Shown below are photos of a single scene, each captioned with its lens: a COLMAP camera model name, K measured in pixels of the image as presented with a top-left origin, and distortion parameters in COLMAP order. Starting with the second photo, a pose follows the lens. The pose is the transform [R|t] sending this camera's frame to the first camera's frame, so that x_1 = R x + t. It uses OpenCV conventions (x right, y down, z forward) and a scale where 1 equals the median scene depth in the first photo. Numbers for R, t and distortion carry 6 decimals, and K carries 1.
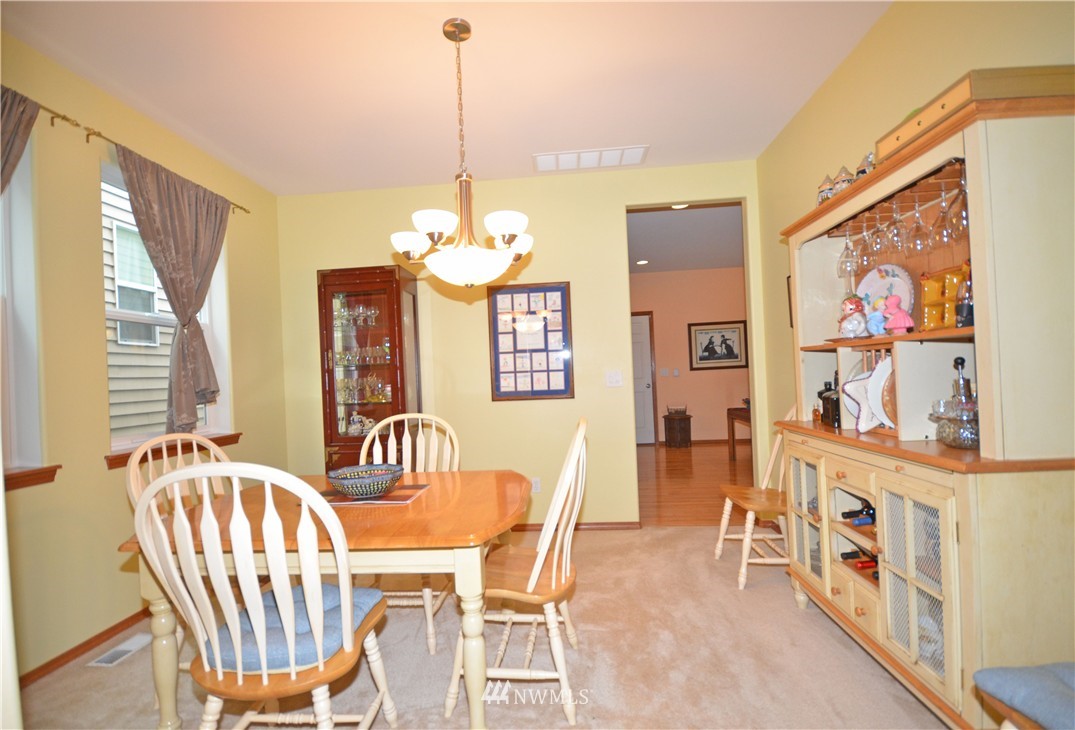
lens RADIAL K [[486.2, 0, 532.5], [0, 486.2, 373.7], [0, 0, 1]] dist [-0.016912, -0.000459]
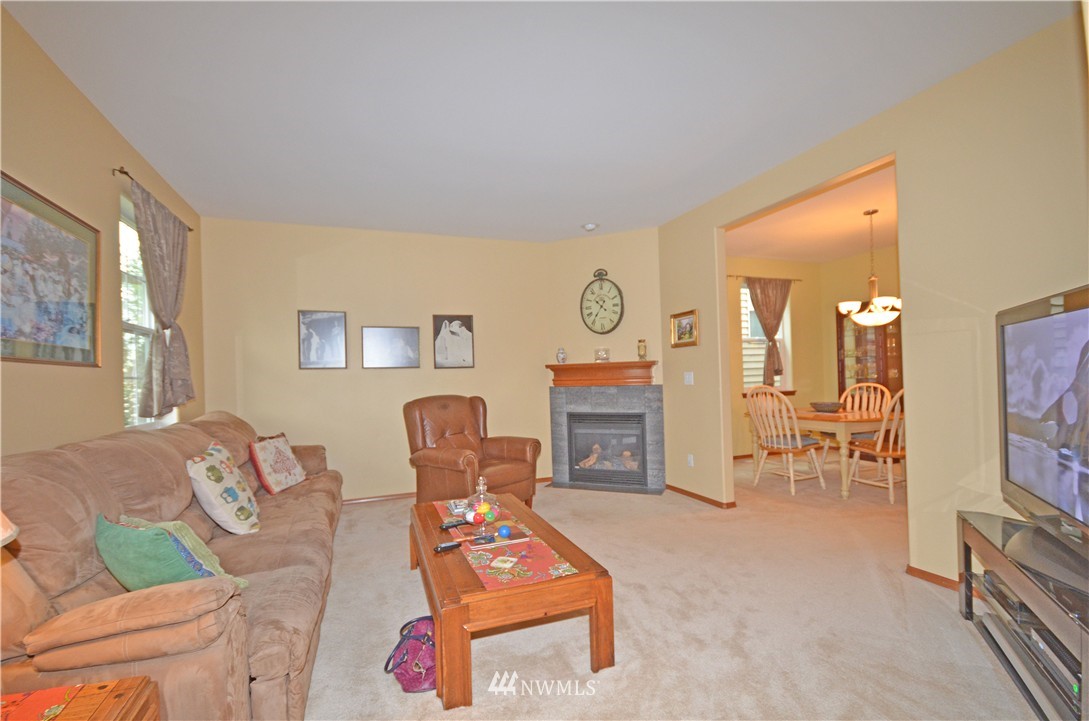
lens RADIAL K [[475.9, 0, 541.9], [0, 475.9, 367.2], [0, 0, 1]] dist [-0.007756, -0.001632]
pose [[0.443465, 0.030207, -0.895783, 0.839358], [-0.003870, 0.999487, 0.031788, -0.041194], [0.896283, -0.010630, 0.443354, -0.995841]]
